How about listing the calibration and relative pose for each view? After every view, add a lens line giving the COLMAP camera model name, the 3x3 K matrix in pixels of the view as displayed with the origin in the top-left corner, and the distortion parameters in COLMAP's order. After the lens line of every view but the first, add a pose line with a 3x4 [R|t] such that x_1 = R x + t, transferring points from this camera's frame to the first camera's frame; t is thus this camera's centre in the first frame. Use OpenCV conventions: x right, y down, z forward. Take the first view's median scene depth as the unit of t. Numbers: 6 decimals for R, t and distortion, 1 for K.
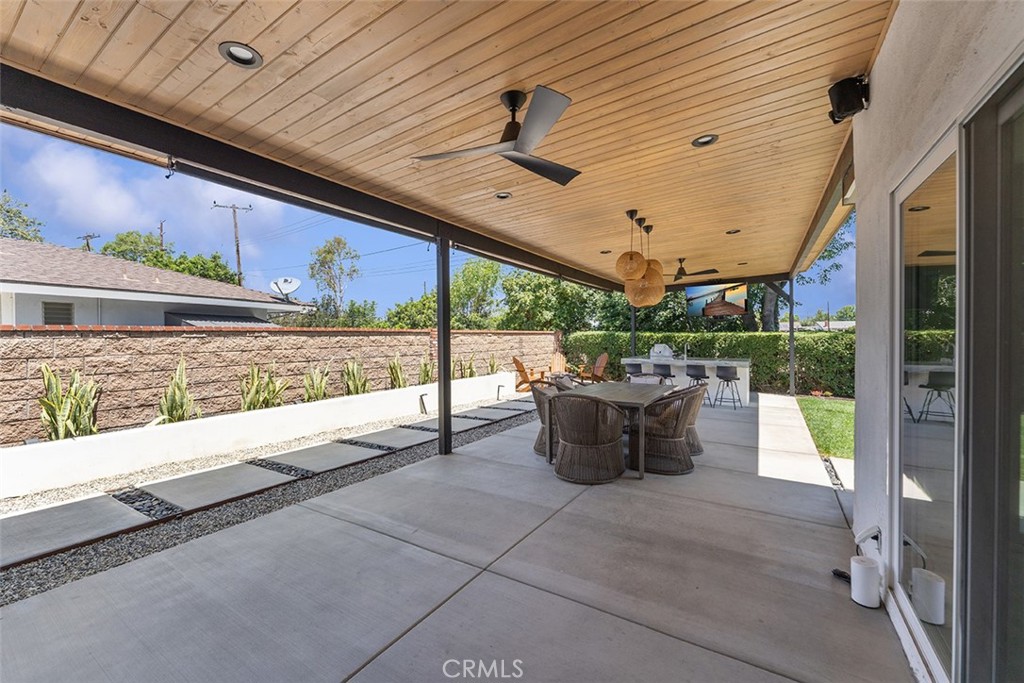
lens RADIAL K [[413.2, 0, 505.2], [0, 413.2, 339.9], [0, 0, 1]] dist [-0.003986, -0.000833]
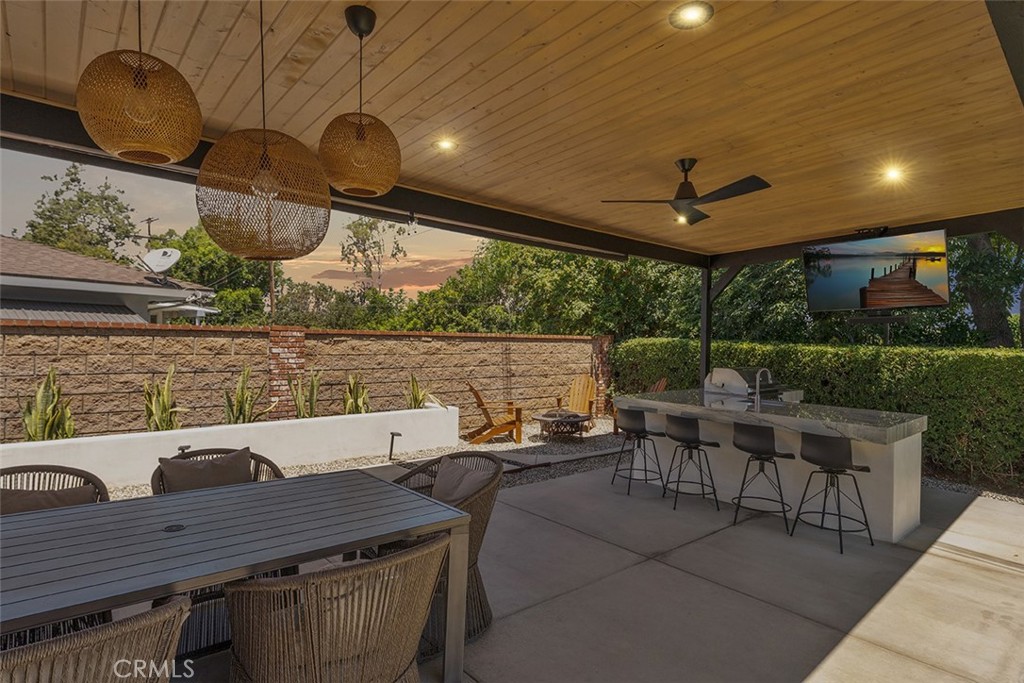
lens RADIAL K [[543.8, 0, 506.5], [0, 543.8, 342.0], [0, 0, 1]] dist [0.000444, 0.003393]
pose [[0.959416, 0.026239, -0.280771, 0.274066], [-0.027976, 0.999606, -0.002180, -0.010061], [0.280604, 0.009947, 0.959772, 0.297574]]
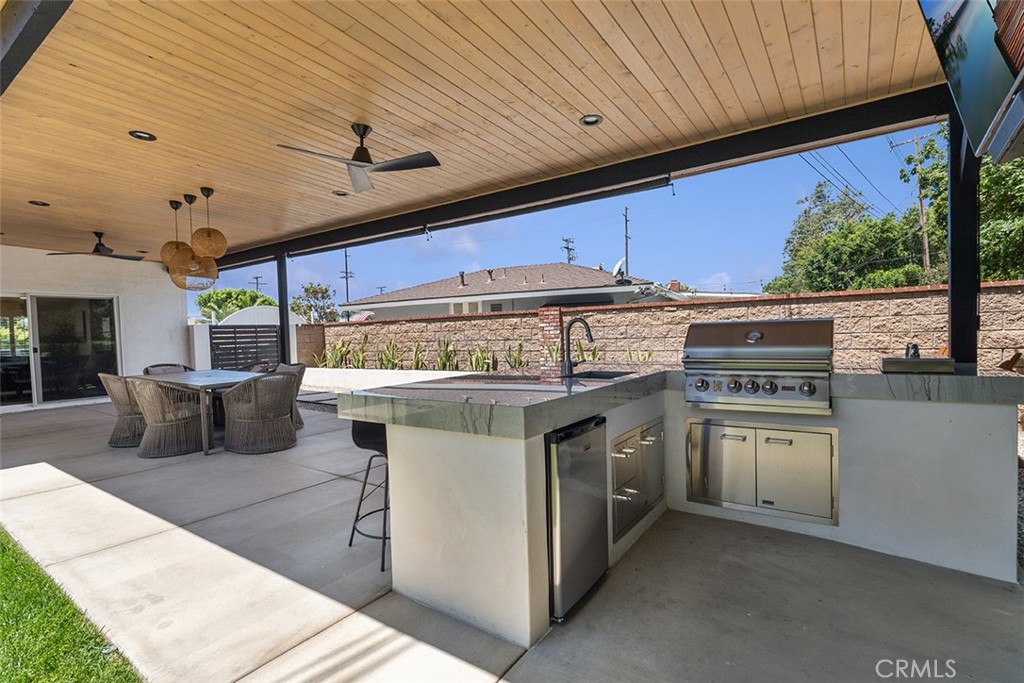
lens RADIAL K [[482.8, 0, 509.3], [0, 482.8, 341.3], [0, 0, 1]] dist [-0.001190, -0.000456]
pose [[-0.045360, 0.025425, -0.998647, 0.621063], [0.020543, 0.999488, 0.024513, 0.010837], [0.998759, -0.019403, -0.045859, 0.785849]]
